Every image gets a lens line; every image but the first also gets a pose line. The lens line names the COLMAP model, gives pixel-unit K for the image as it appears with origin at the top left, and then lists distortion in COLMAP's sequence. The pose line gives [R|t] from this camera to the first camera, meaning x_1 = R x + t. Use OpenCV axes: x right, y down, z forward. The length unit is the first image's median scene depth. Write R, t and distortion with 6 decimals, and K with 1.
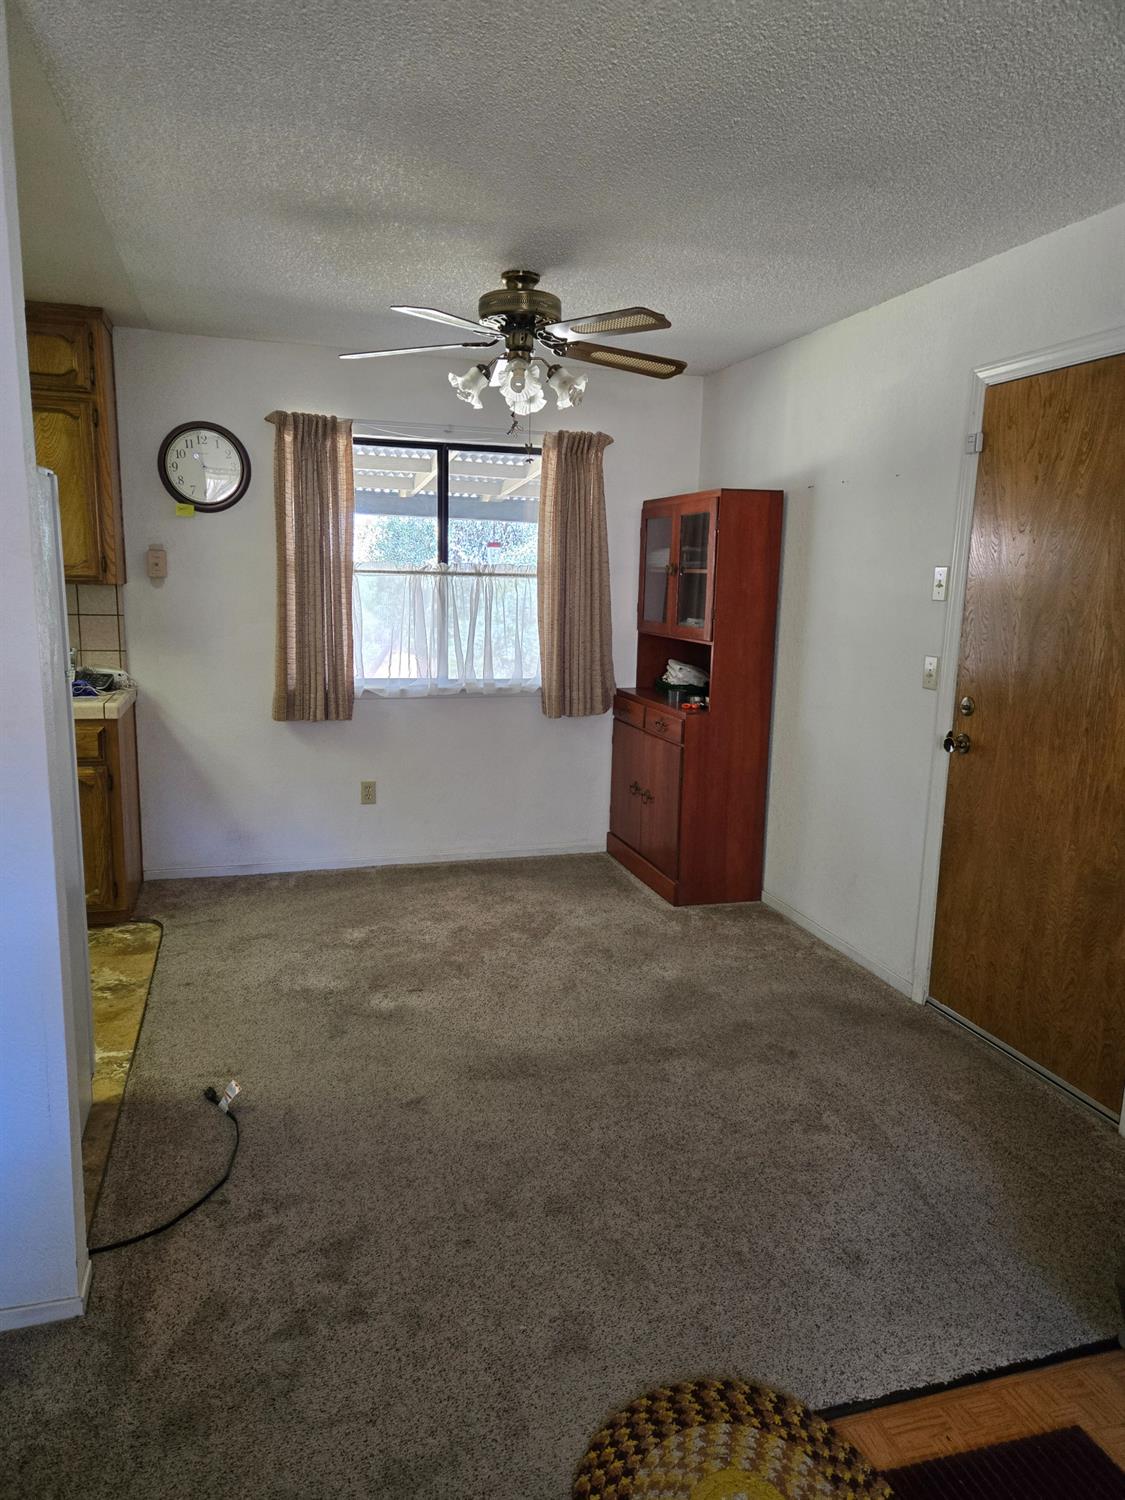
lens RADIAL K [[1014.5, 0, 562.5], [0, 1014.5, 750.0], [0, 0, 1]] dist [0.000937, -0.001483]
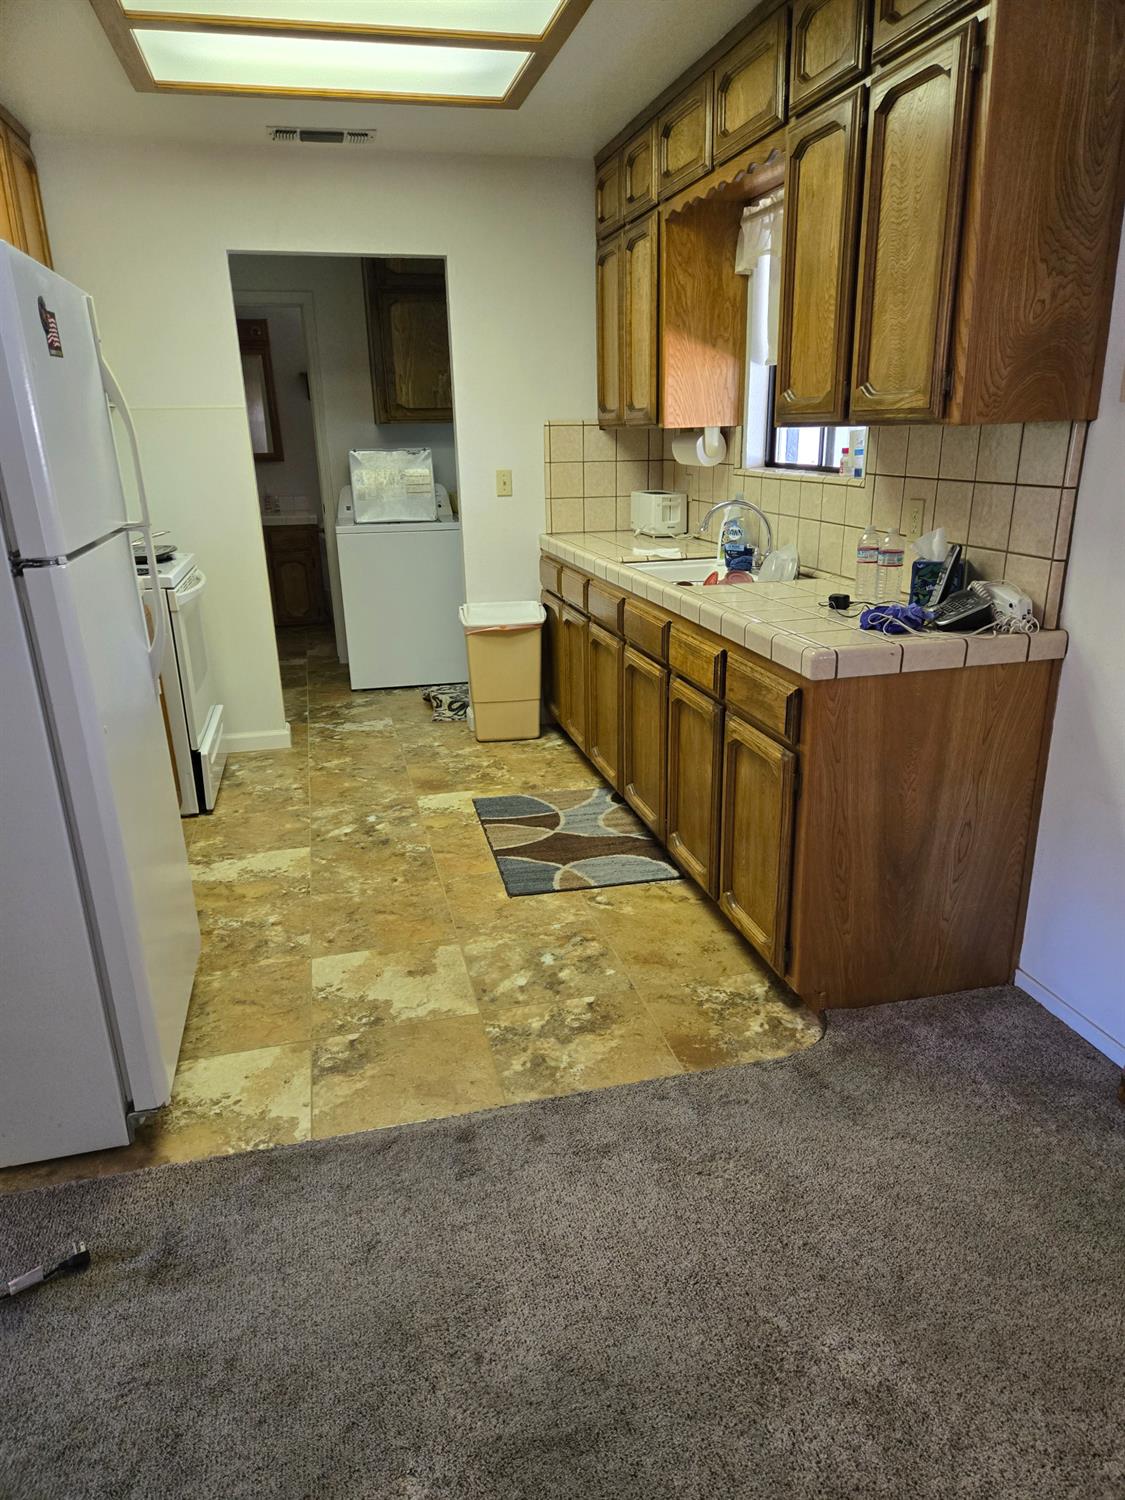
lens RADIAL K [[1014.5, 0, 562.5], [0, 1014.5, 750.0], [0, 0, 1]] dist [0.000937, -0.001483]
pose [[-0.068809, 0.280924, -0.957260, 0.103152], [-0.148741, 0.945921, 0.288287, -0.126279], [0.986479, 0.162221, -0.023303, 0.864834]]
